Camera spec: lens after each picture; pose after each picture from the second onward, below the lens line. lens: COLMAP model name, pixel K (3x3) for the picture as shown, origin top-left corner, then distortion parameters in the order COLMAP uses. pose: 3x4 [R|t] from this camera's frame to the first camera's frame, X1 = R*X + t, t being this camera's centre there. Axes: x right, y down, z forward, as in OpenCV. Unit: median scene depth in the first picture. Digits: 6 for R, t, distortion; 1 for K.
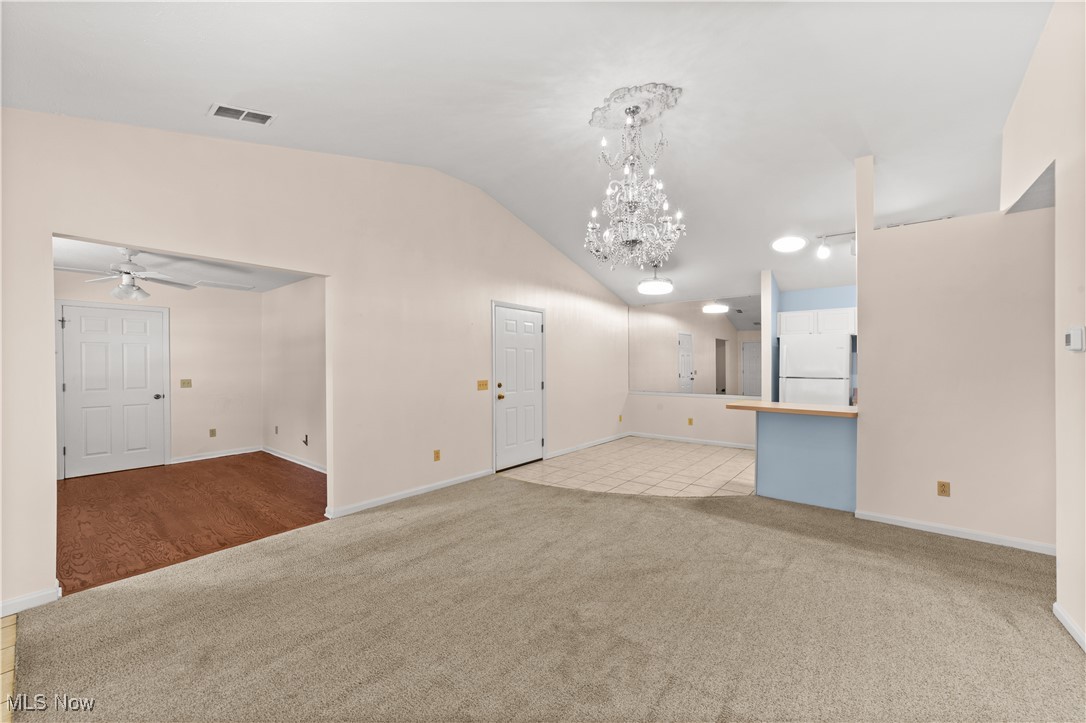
lens RADIAL K [[418.8, 0, 542.6], [0, 418.8, 368.0], [0, 0, 1]] dist [-0.017699, 0.008708]
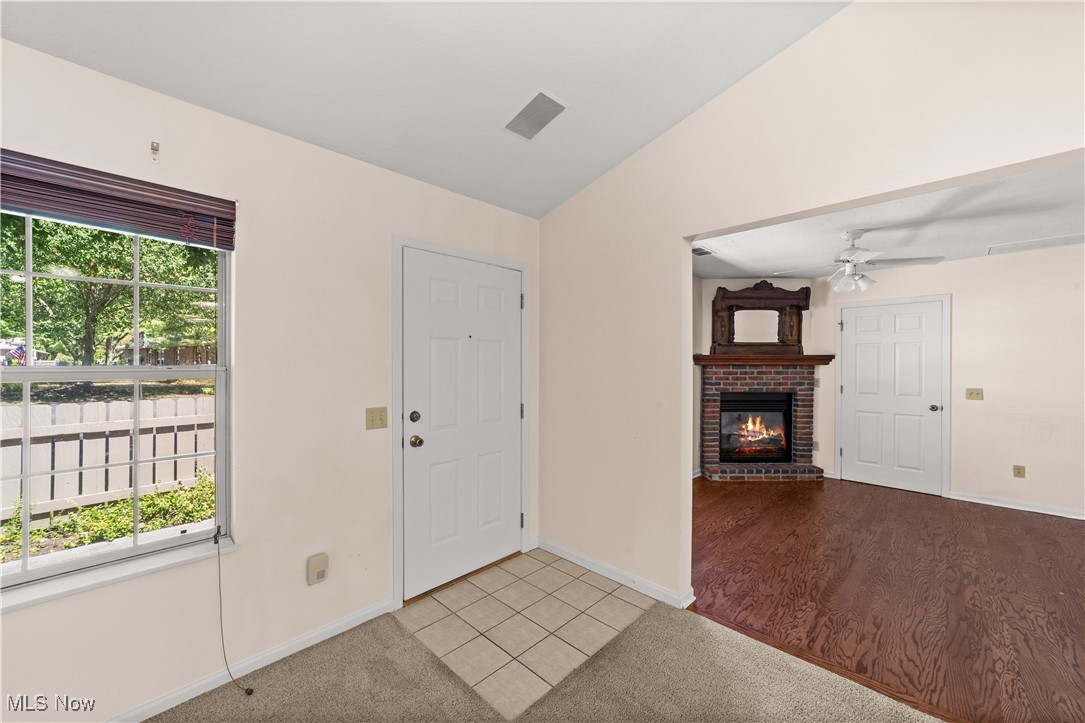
lens RADIAL K [[415.1, 0, 541.4], [0, 415.1, 363.3], [0, 0, 1]] dist [-0.018460, 0.008320]
pose [[-0.098580, 0.002294, -0.995126, -0.080666], [-0.012458, 0.999916, 0.003539, -0.011415], [0.995051, 0.012746, -0.098544, 0.373097]]
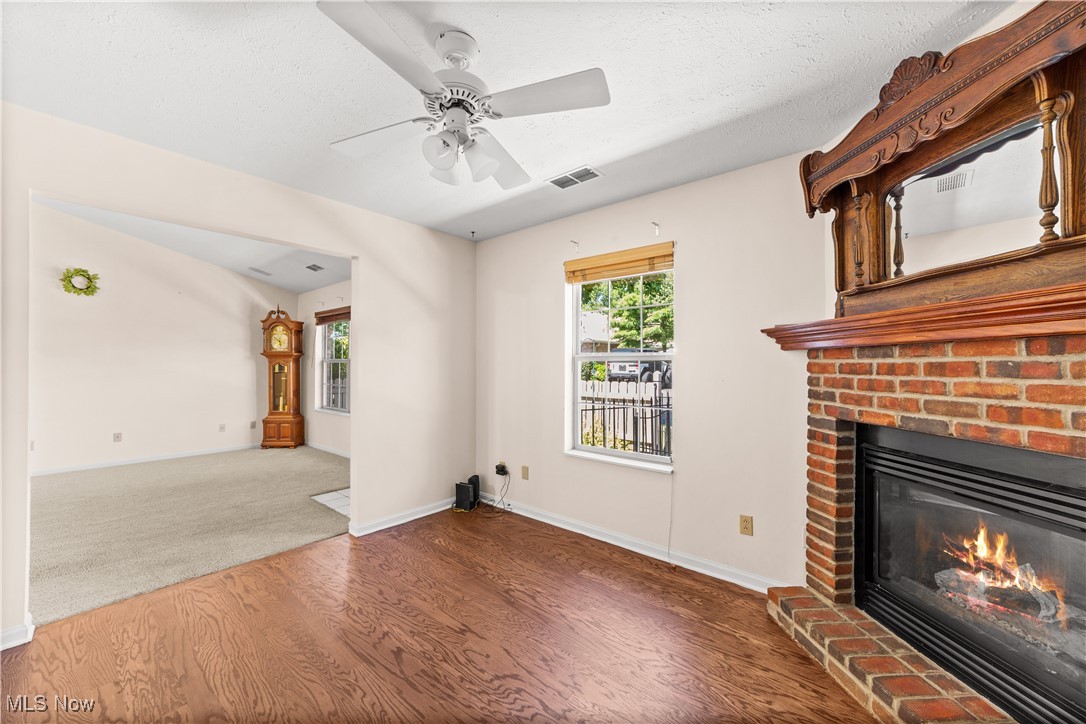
lens RADIAL K [[415.5, 0, 541.9], [0, 415.5, 363.8], [0, 0, 1]] dist [-0.018460, 0.008320]
pose [[-0.999687, -0.000455, 0.024995, -0.887685], [-0.000293, 0.999979, 0.006496, 0.003639], [-0.024997, 0.006486, -0.999666, 1.130492]]
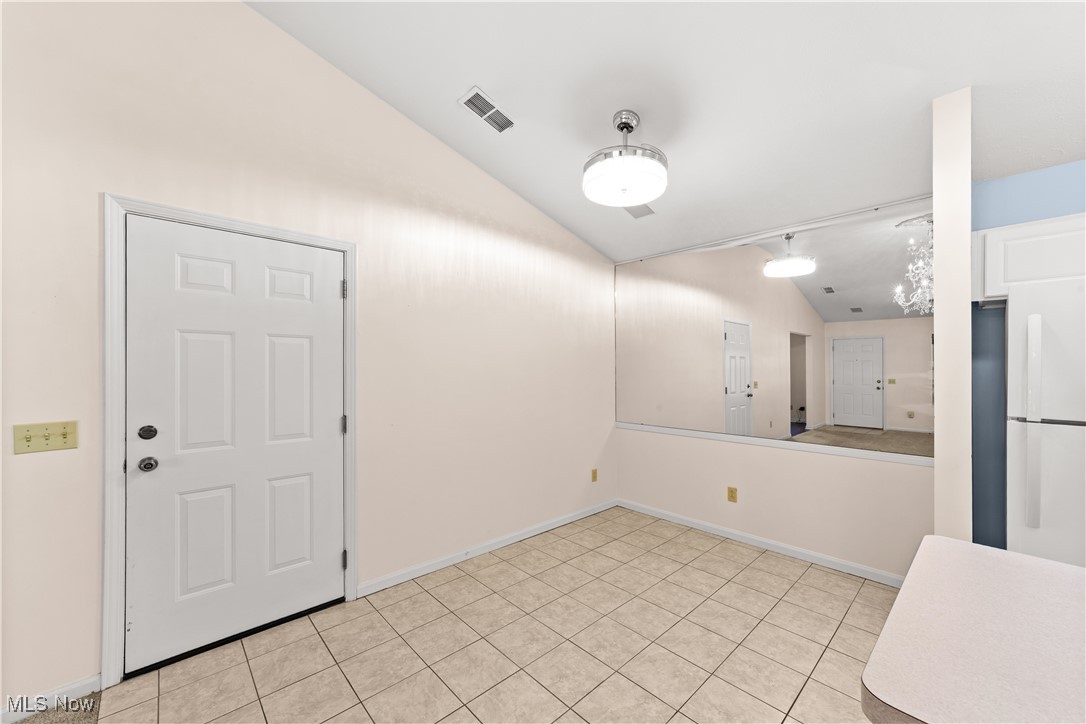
lens RADIAL K [[418.8, 0, 542.6], [0, 418.8, 368.5], [0, 0, 1]] dist [-0.017699, 0.008708]
pose [[0.989470, 0.000847, -0.144739, 0.310456], [-0.002627, 0.999923, -0.012108, -0.012049], [0.144718, 0.012360, 0.989396, 0.738827]]
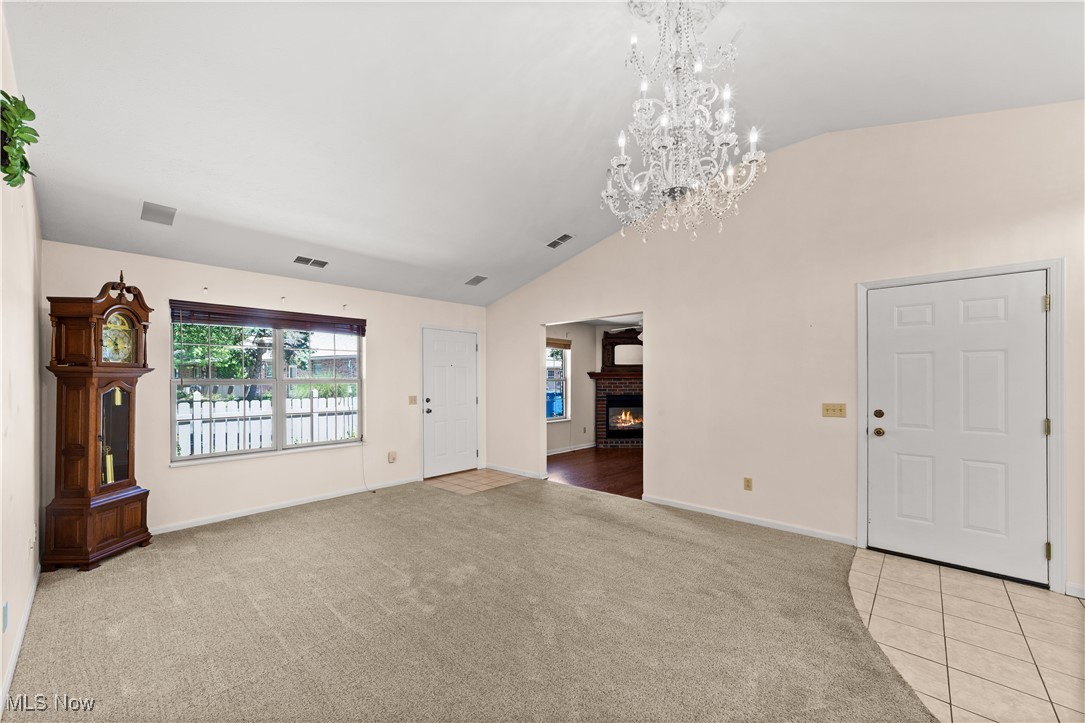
lens RADIAL K [[423.1, 0, 543.4], [0, 423.1, 378.7], [0, 0, 1]] dist [-0.016423, 0.009159]
pose [[-0.065333, 0.001149, -0.997863, 0.600560], [-0.007891, 0.999967, 0.001668, -0.009403], [0.997832, 0.007983, -0.065322, 0.573819]]
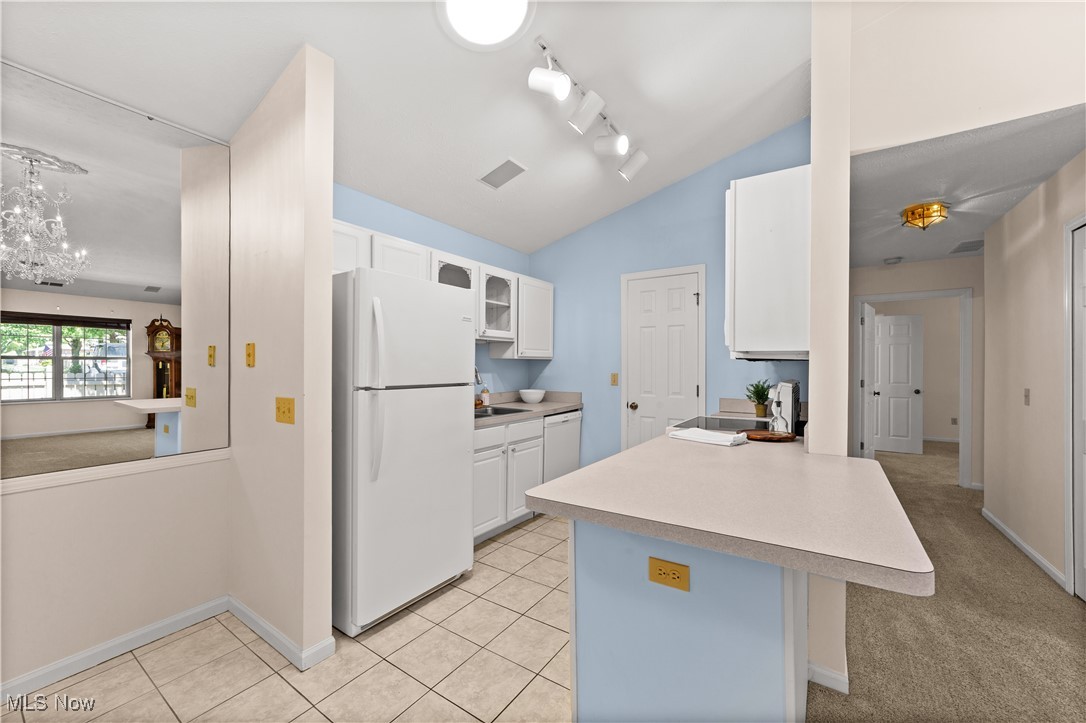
lens RADIAL K [[415.5, 0, 541.9], [0, 415.5, 363.3], [0, 0, 1]] dist [-0.018460, 0.008320]
pose [[-0.079280, 0.001200, 0.996852, 0.253178], [0.008728, 0.999962, -0.000509, 0.003373], [-0.996814, 0.008661, -0.079288, 1.014061]]
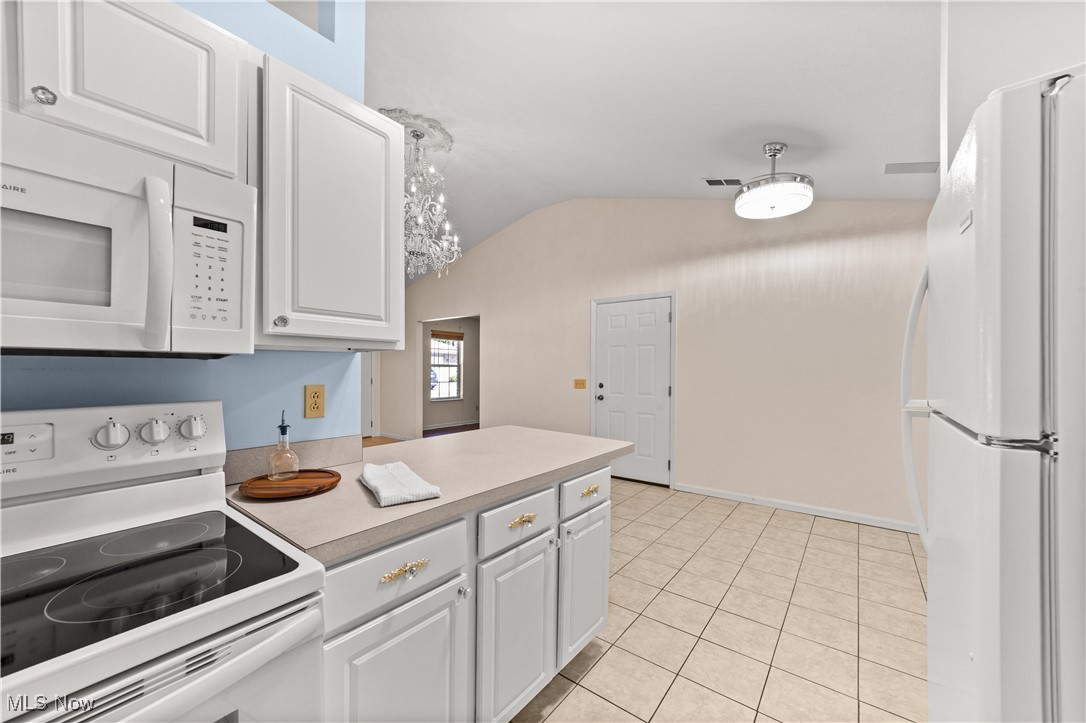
lens RADIAL K [[418.8, 0, 542.6], [0, 418.8, 368.0], [0, 0, 1]] dist [-0.017699, 0.008708]
pose [[0.021860, -0.001299, -0.999760, 0.919041], [-0.014795, 0.999889, -0.001623, 0.004461], [0.999652, 0.014827, 0.021839, 0.901614]]
